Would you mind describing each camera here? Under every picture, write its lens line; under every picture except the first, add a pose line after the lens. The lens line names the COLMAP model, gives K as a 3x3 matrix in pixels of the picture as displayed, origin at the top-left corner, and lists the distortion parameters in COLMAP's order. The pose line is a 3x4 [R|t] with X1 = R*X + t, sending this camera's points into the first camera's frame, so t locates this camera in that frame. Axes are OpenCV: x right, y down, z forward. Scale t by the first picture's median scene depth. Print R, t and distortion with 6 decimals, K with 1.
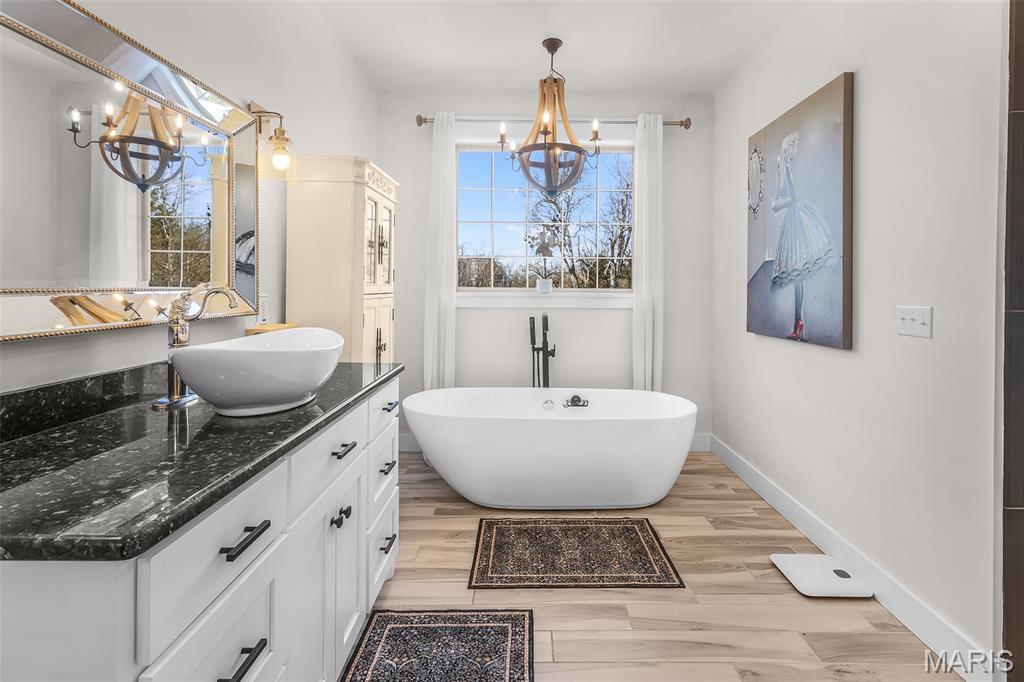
lens RADIAL K [[499.5, 0, 542.3], [0, 499.5, 287.7], [0, 0, 1]] dist [-0.000206, 0.000941]
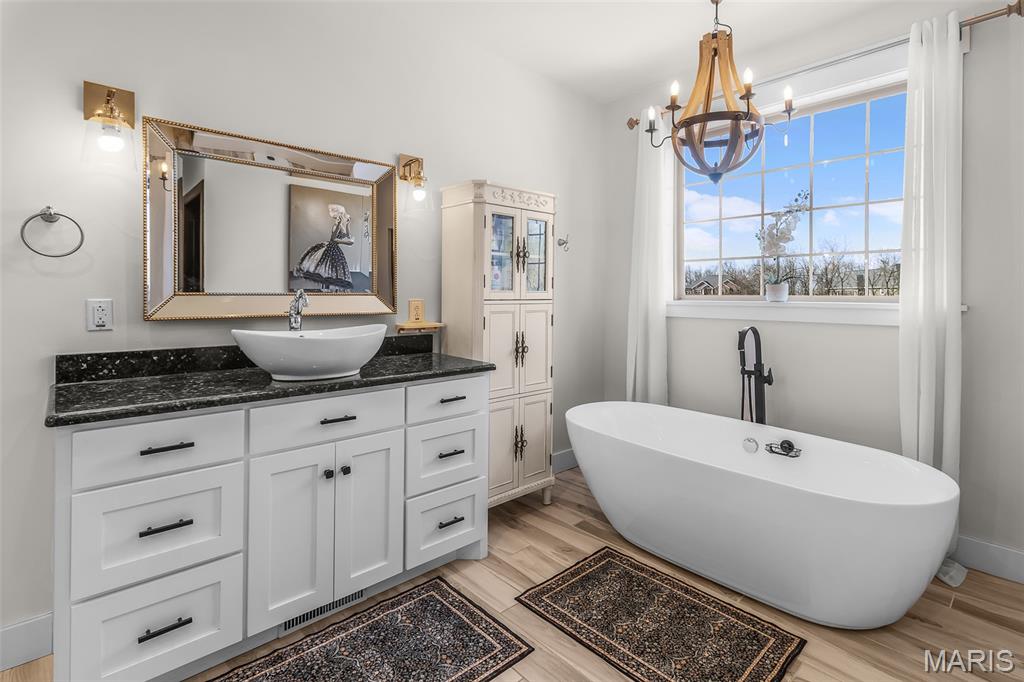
lens RADIAL K [[499.5, 0, 517.0], [0, 499.5, 289.0], [0, 0, 1]] dist [-0.000206, 0.000941]
pose [[0.659789, -0.011031, -0.751370, 0.486294], [-0.002346, 0.999857, -0.016739, 0.006445], [0.751447, 0.012807, 0.659669, 0.279697]]
